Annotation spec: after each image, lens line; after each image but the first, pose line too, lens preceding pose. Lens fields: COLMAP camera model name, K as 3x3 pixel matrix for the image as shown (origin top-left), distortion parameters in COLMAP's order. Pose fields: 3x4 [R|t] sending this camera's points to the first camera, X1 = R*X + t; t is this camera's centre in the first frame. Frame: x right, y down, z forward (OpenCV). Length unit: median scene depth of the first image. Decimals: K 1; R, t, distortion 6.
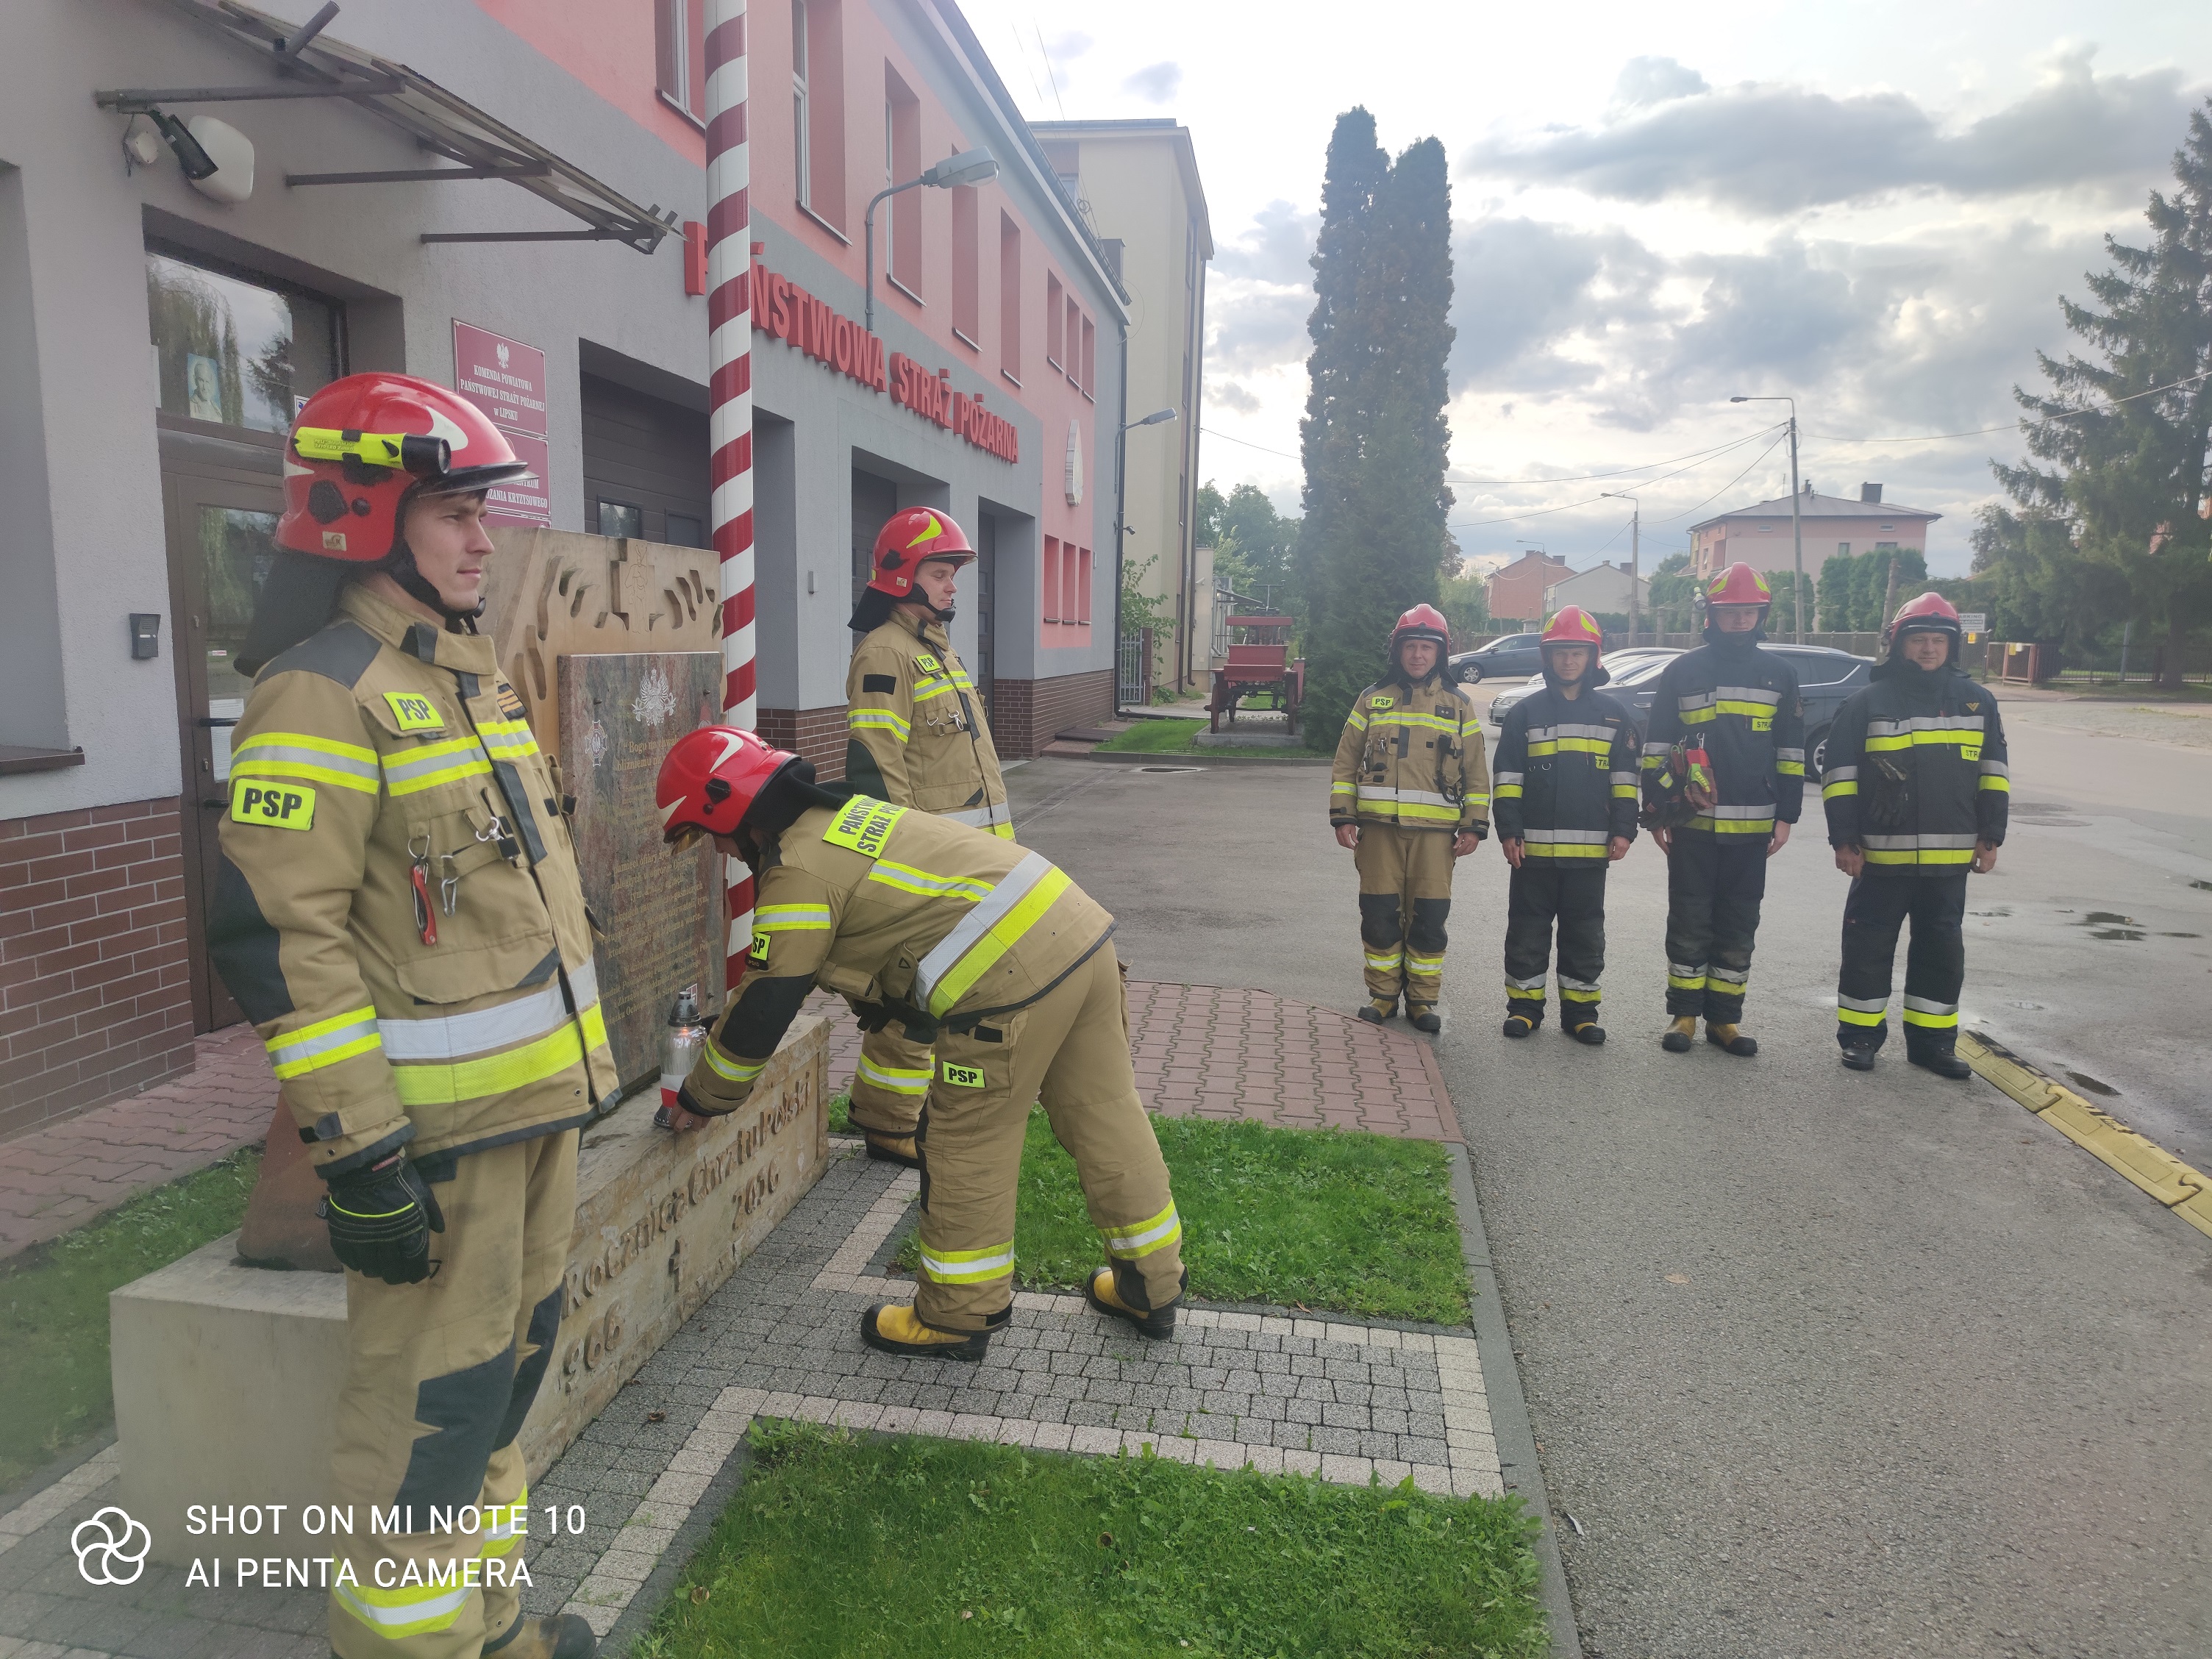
lens RADIAL K [[1565.9, 0, 1092.1], [0, 1565.9, 840.9], [0, 0, 1]] dist [0.070862, -0.051362]
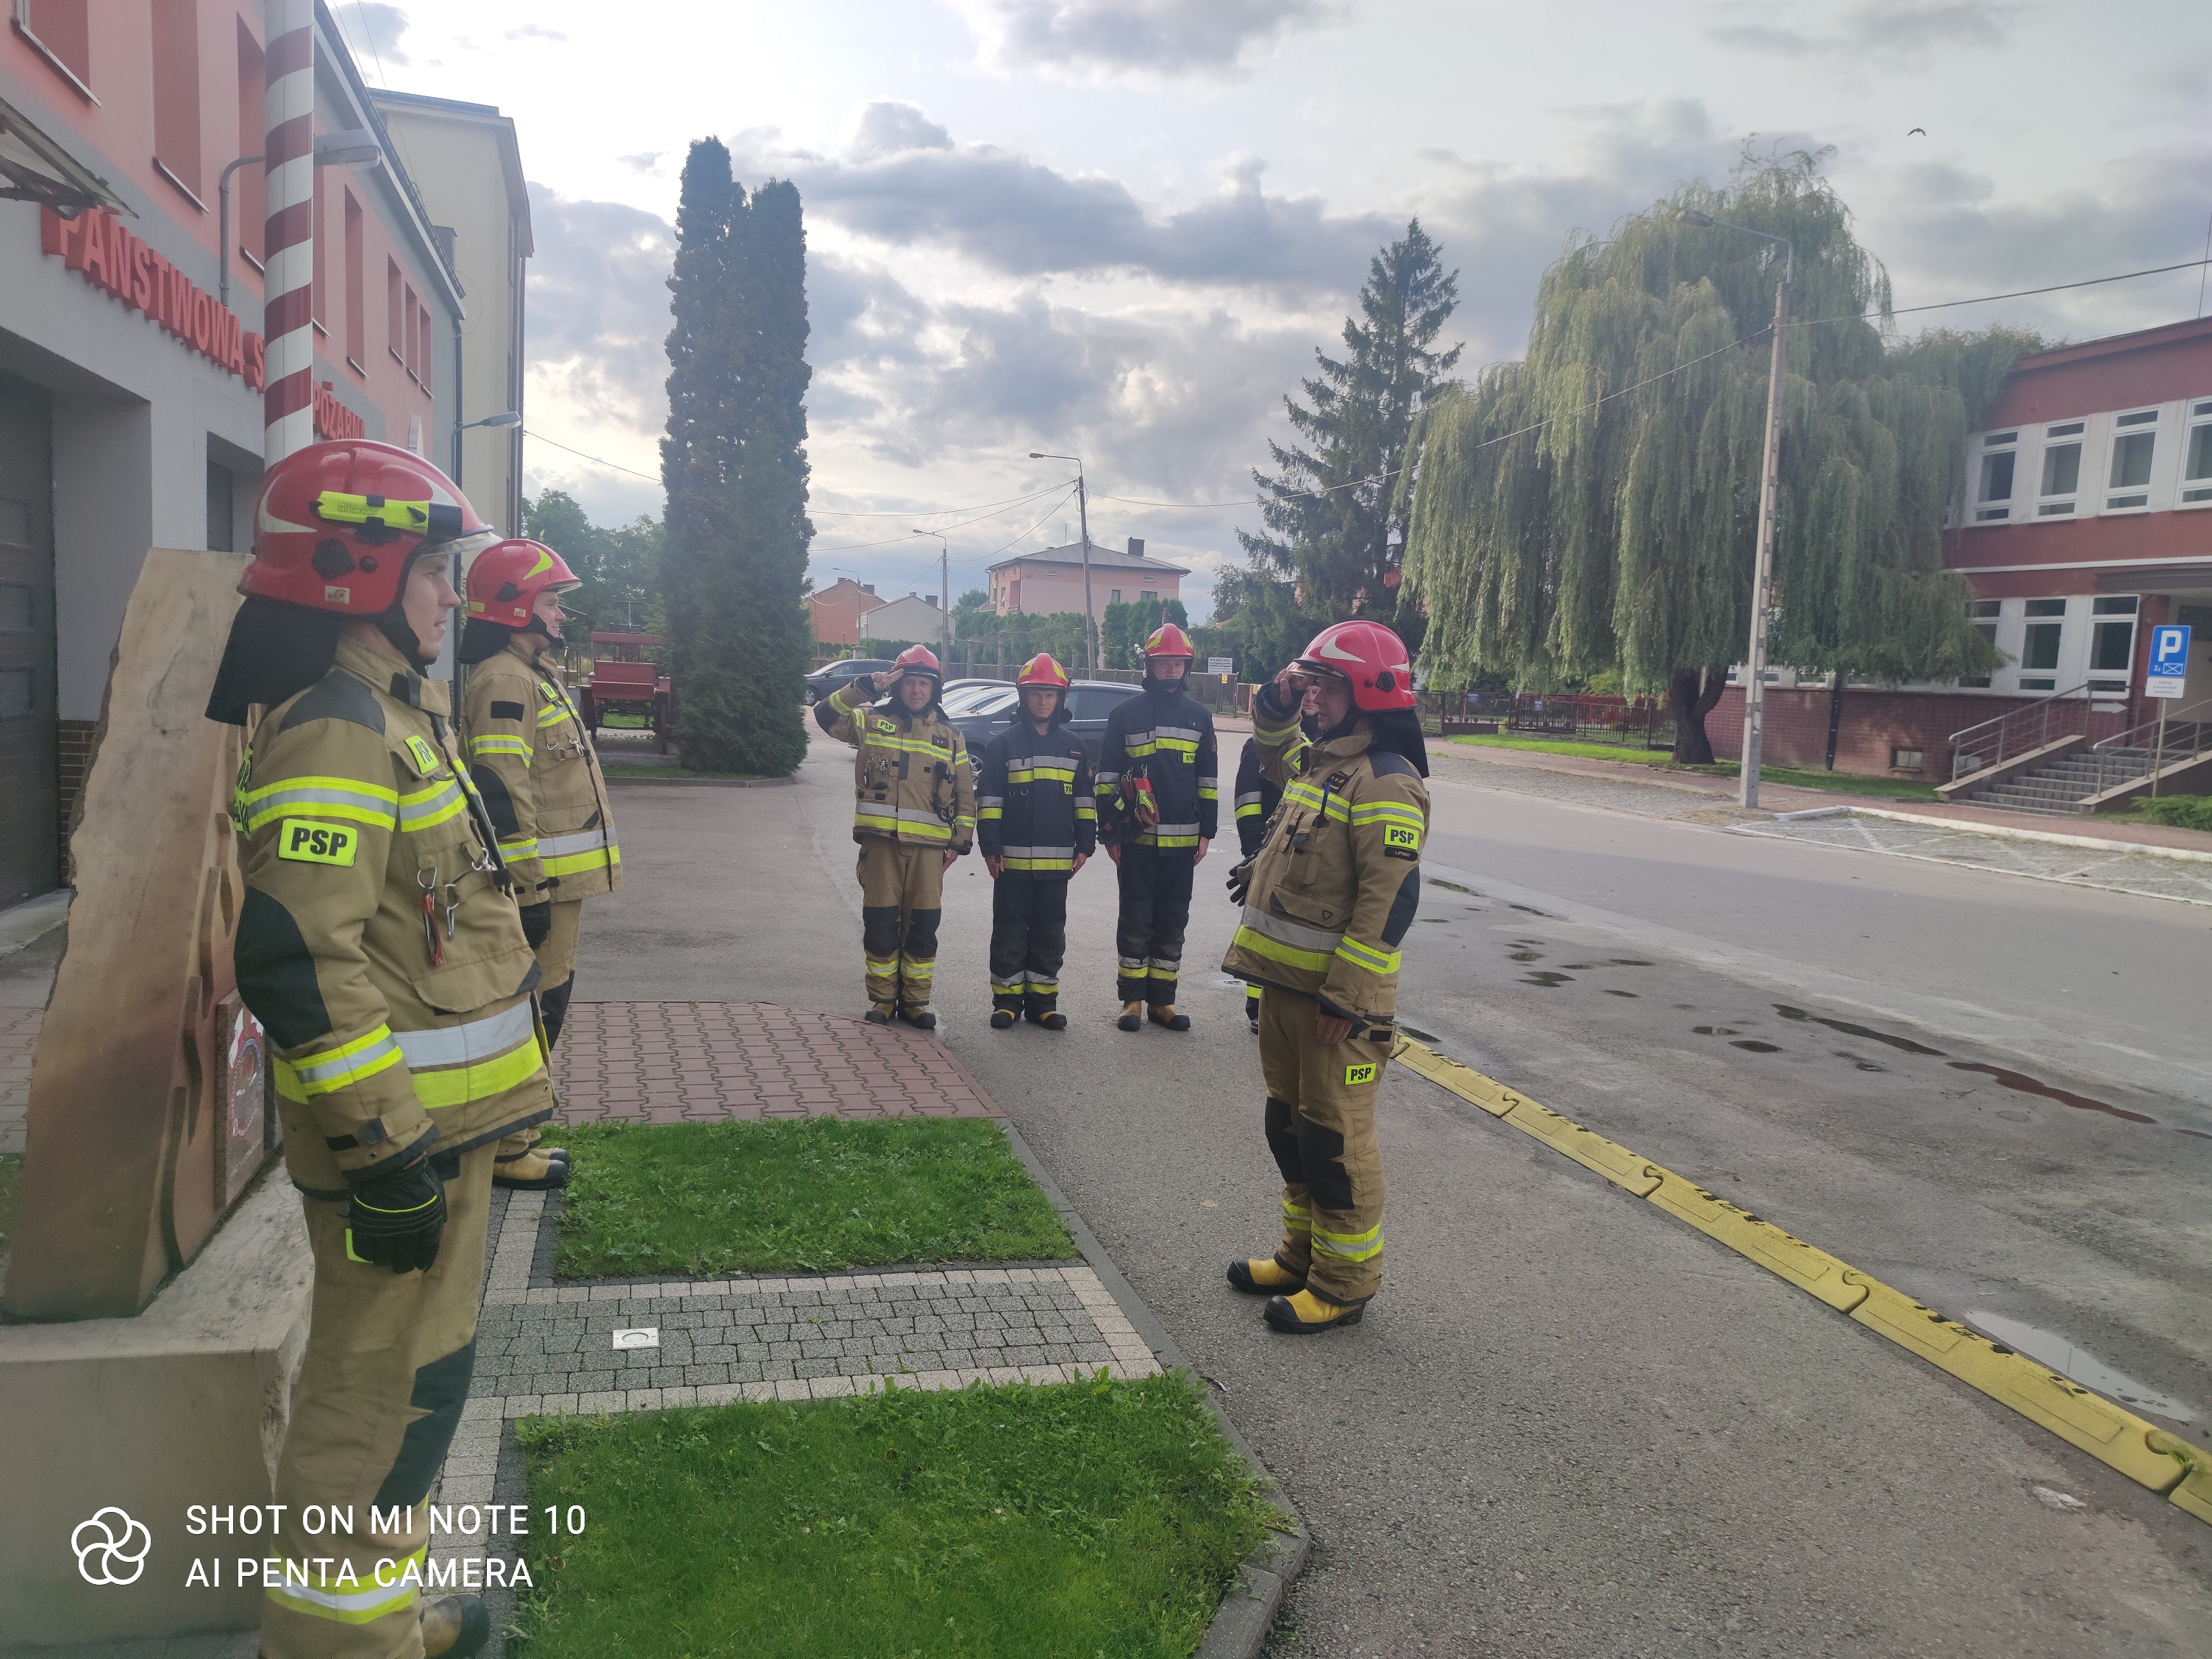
lens RADIAL K [[1565.9, 0, 1068.4], [0, 1565.9, 842.5], [0, 0, 1]] dist [0.070862, -0.051362]
pose [[0.914413, -0.013957, 0.404541, -0.128918], [0.018217, 0.999812, -0.006683, -0.001403], [-0.404371, 0.013480, 0.914495, -0.051448]]
